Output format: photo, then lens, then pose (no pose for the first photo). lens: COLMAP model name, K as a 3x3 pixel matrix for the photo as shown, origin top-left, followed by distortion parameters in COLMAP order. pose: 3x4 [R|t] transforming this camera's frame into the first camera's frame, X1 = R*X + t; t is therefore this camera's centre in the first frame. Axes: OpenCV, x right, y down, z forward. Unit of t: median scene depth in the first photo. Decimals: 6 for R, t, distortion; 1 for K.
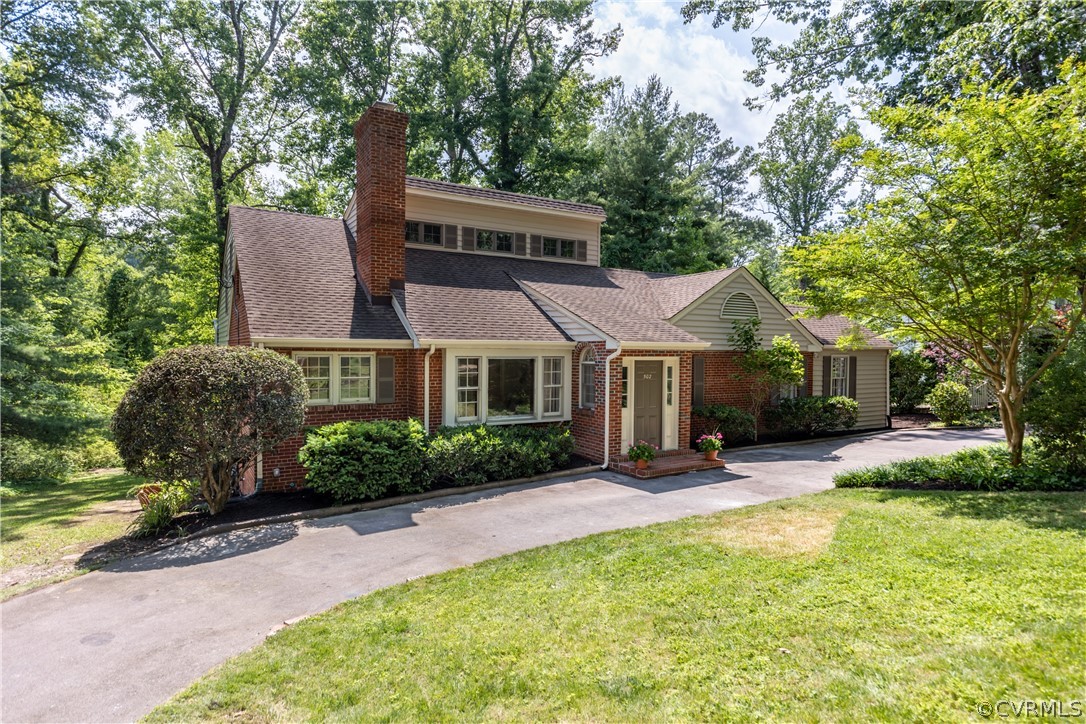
lens RADIAL K [[617.1, 0, 542.8], [0, 617.1, 358.9], [0, 0, 1]] dist [0.000318, -0.000470]
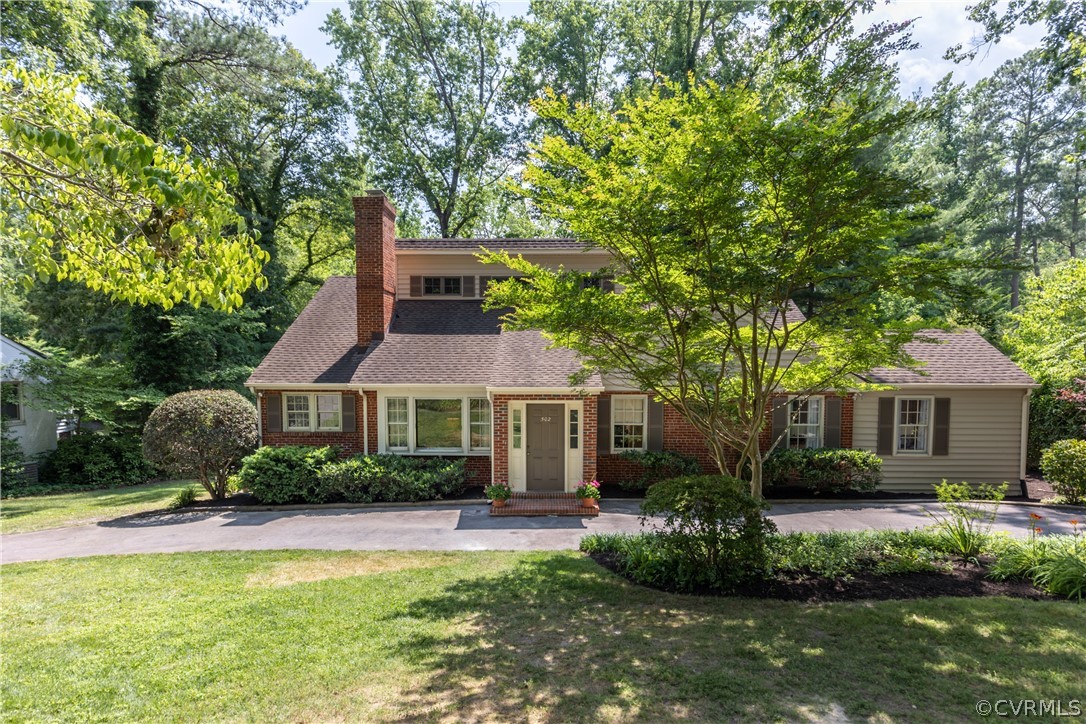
lens RADIAL K [[647.4, 0, 542.9], [0, 647.4, 364.1], [0, 0, 1]] dist [0.008512, 0.001759]
pose [[0.827121, -0.000902, -0.562023, 0.807729], [0.000359, 0.999999, -0.001078, -0.065521], [0.562024, 0.000690, 0.827121, 0.101238]]
